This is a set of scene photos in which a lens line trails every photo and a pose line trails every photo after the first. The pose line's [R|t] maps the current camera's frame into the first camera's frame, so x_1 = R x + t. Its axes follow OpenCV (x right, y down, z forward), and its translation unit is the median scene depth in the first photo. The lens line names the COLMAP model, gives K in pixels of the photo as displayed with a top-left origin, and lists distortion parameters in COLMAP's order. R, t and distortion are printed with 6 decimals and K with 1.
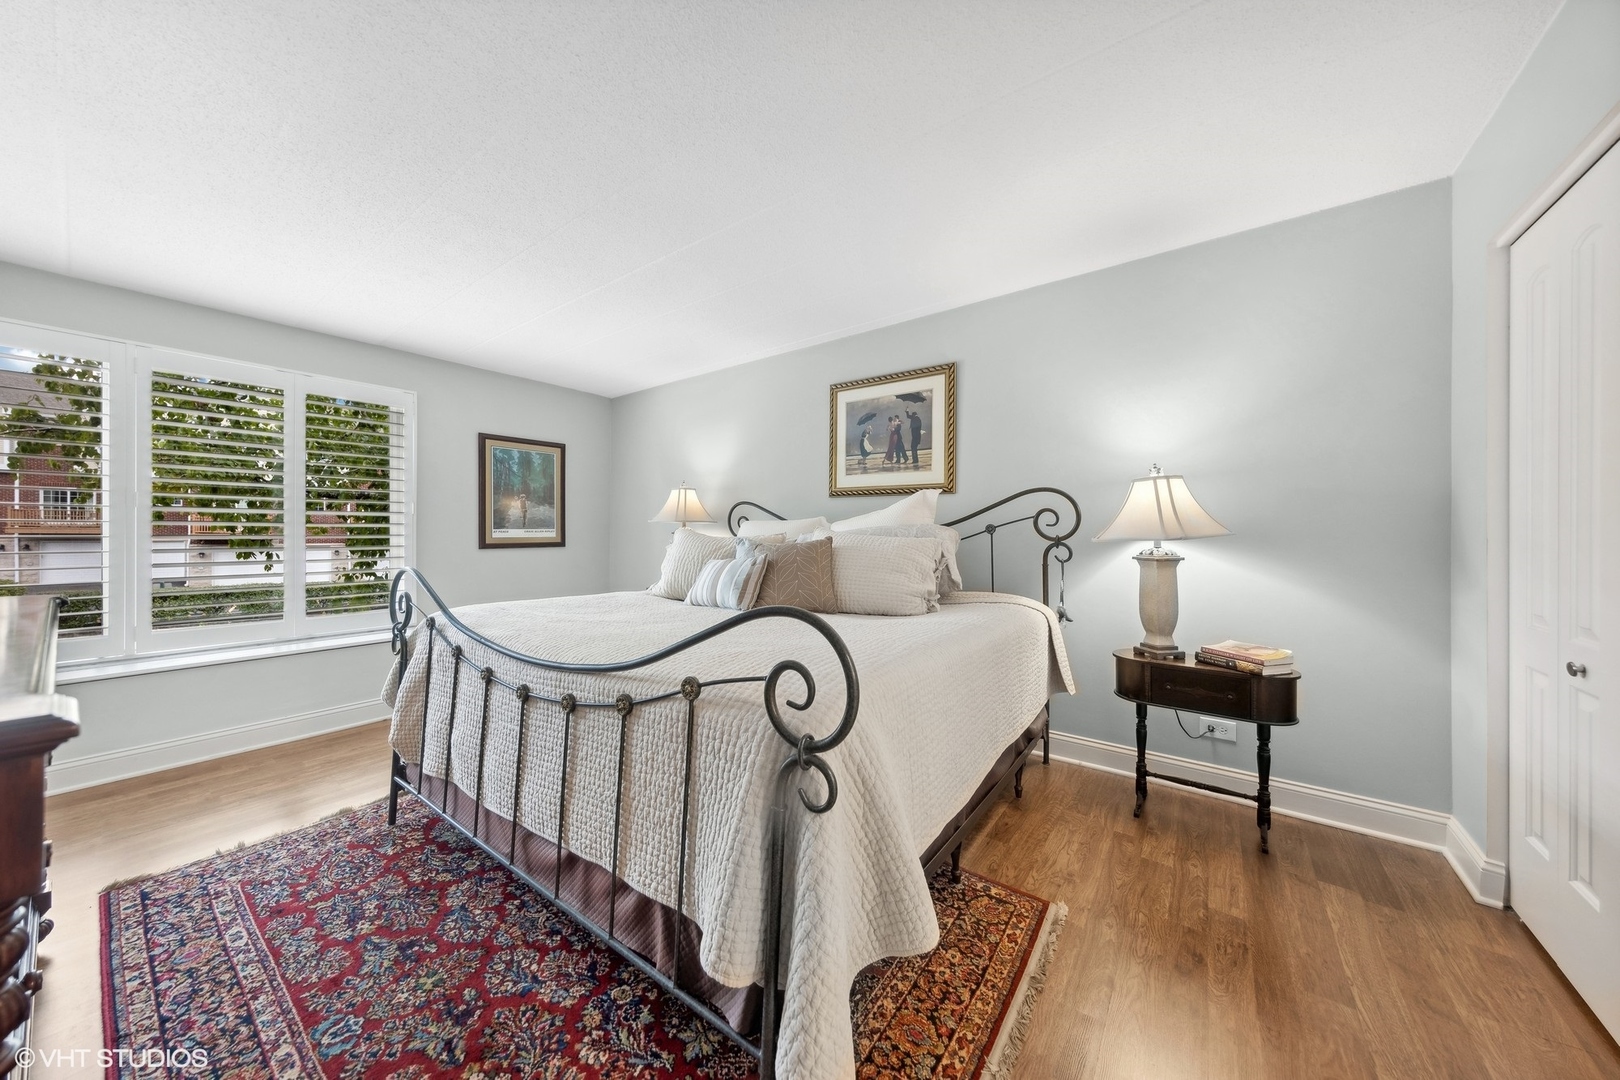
lens RADIAL K [[550.5, 0, 819.0], [0, 550.5, 534.7], [0, 0, 1]] dist [0.001329, 0.000181]
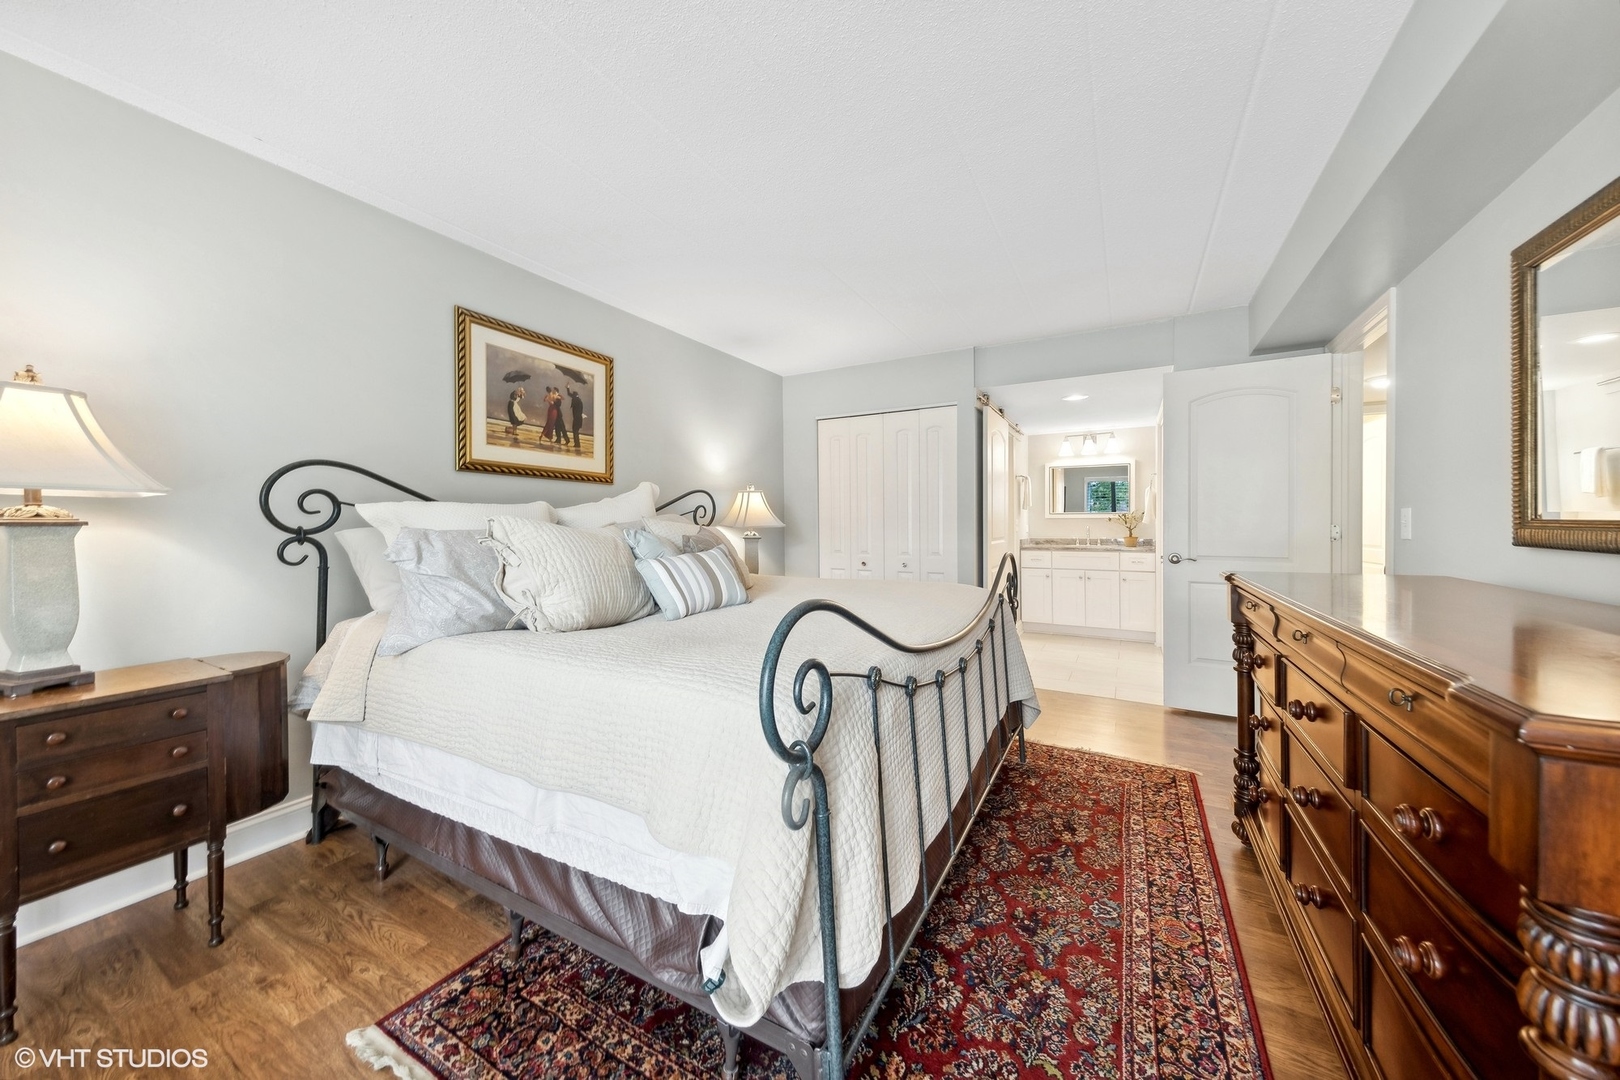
lens RADIAL K [[550.5, 0, 819.0], [0, 550.5, 534.7], [0, 0, 1]] dist [0.001329, 0.000181]
pose [[-0.127586, -0.023859, 0.991540, -0.906054], [0.000893, 0.999707, 0.024170, -0.005862], [-0.991827, 0.003970, -0.127528, 0.810444]]
